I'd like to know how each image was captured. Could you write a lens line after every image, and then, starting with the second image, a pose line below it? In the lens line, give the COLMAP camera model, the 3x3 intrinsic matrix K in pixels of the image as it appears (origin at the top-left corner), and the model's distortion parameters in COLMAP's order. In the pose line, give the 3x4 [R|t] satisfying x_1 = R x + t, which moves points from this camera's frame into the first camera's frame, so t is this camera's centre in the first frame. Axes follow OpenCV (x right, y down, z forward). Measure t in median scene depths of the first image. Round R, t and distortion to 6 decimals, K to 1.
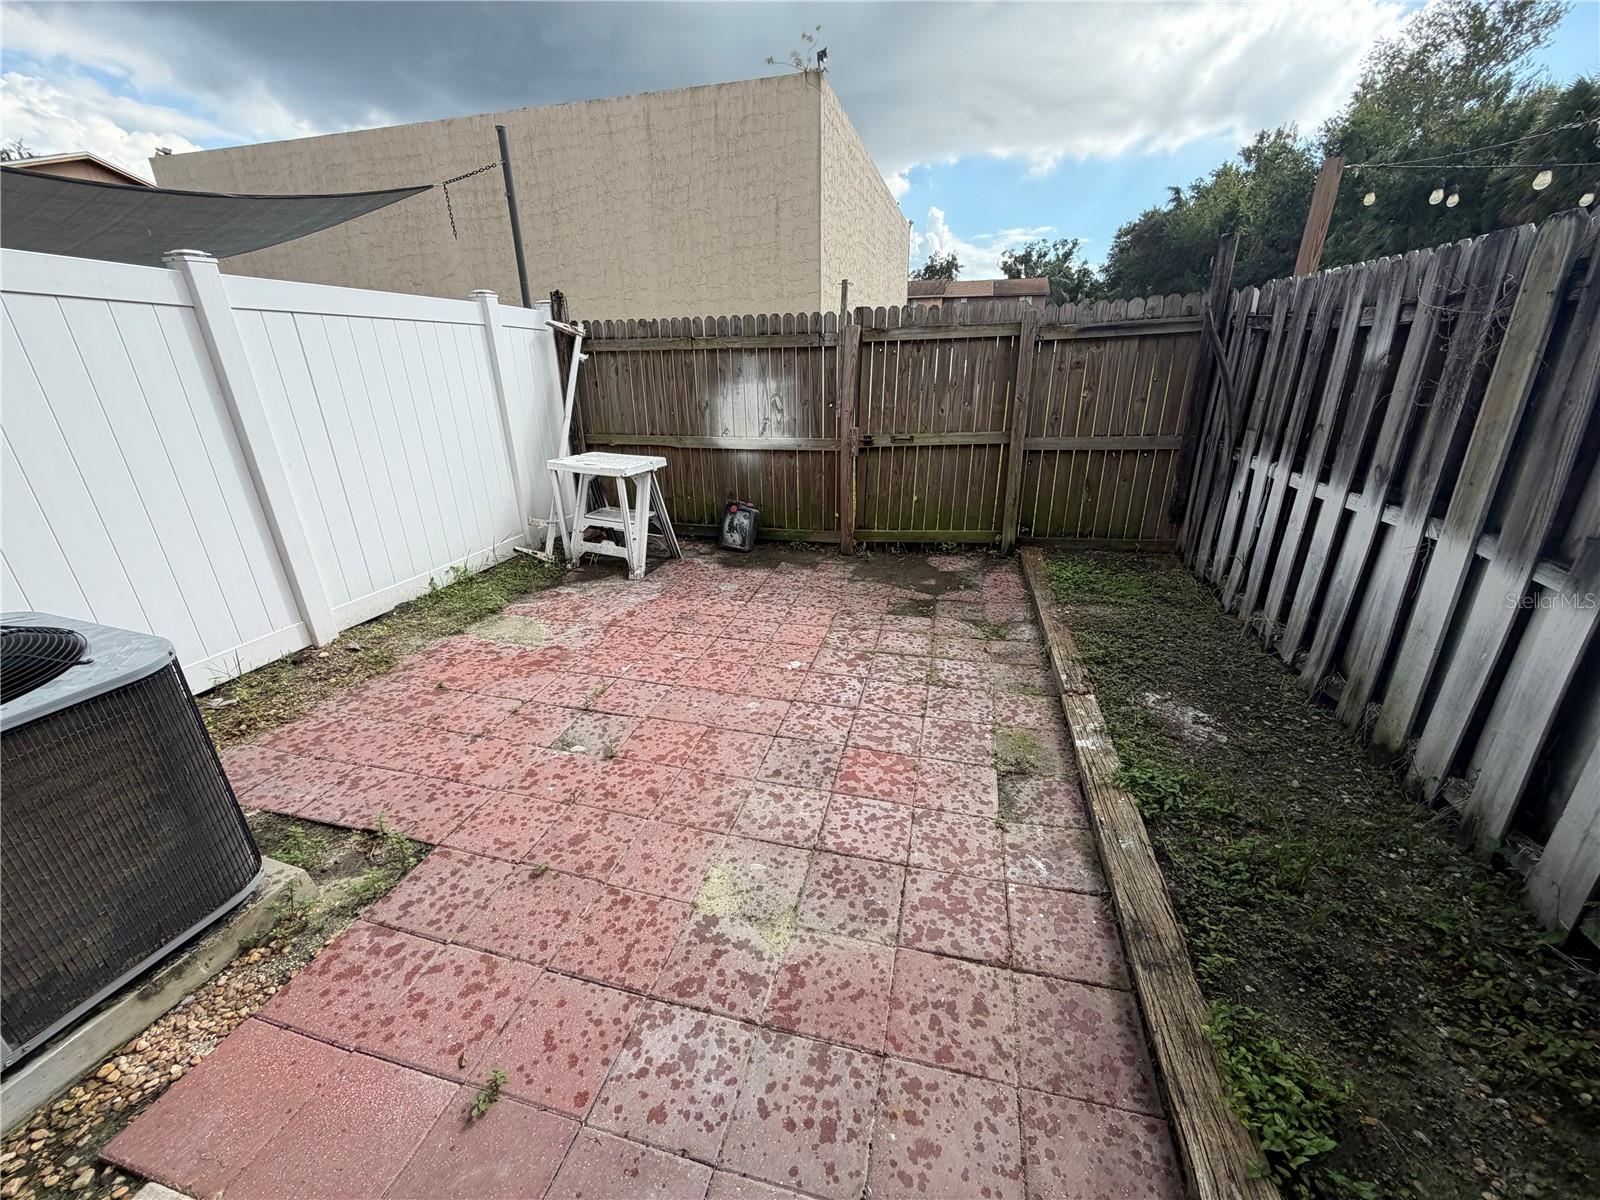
lens RADIAL K [[638.3, 0, 798.0], [0, 638.3, 604.5], [0, 0, 1]] dist [-0.000726, -0.000158]
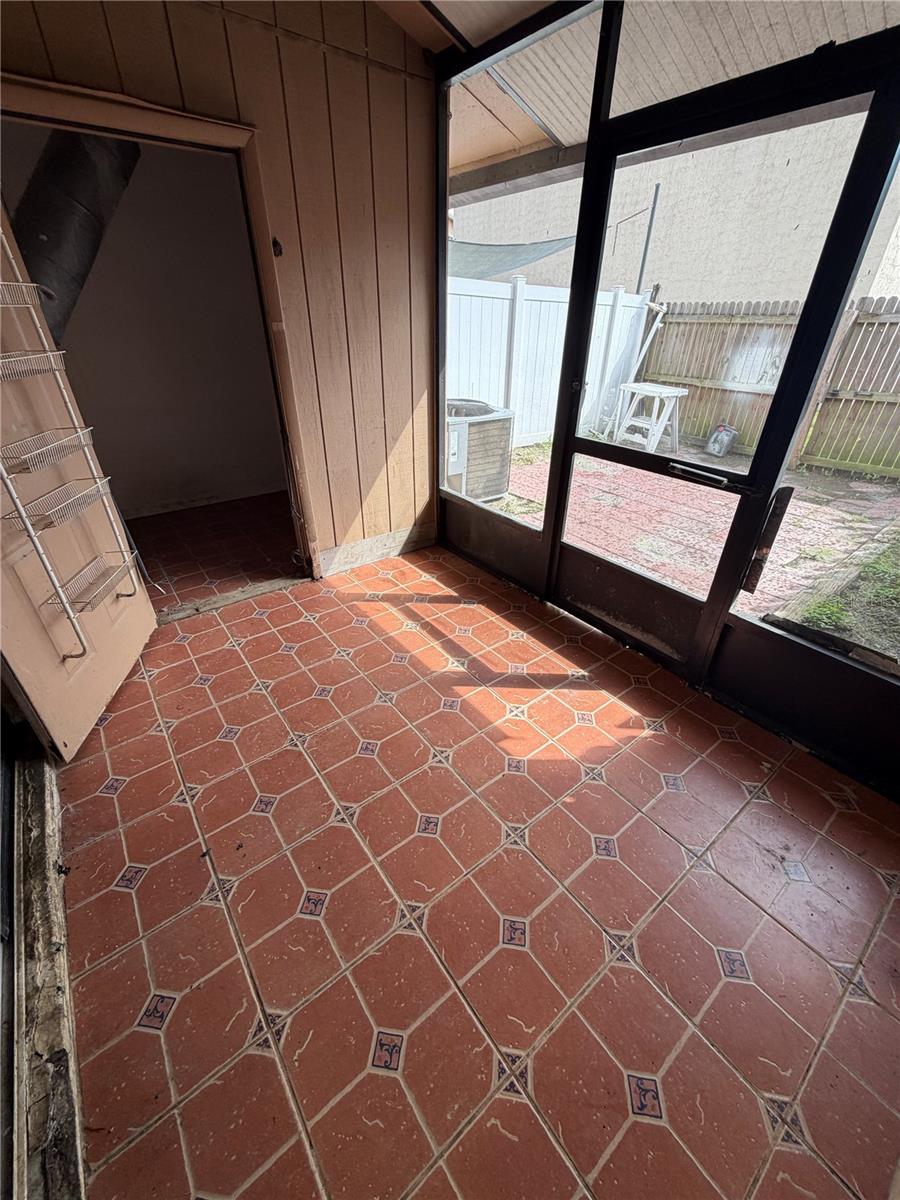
lens RADIAL K [[478.7, 0, 447.8], [0, 478.7, 598.5], [0, 0, 1]] dist [-0.000726, -0.000158]
pose [[0.787740, 0.334481, -0.517289, 0.134596], [-0.251451, 0.941195, 0.225666, 0.167164], [0.562350, -0.047693, 0.825523, -0.446872]]
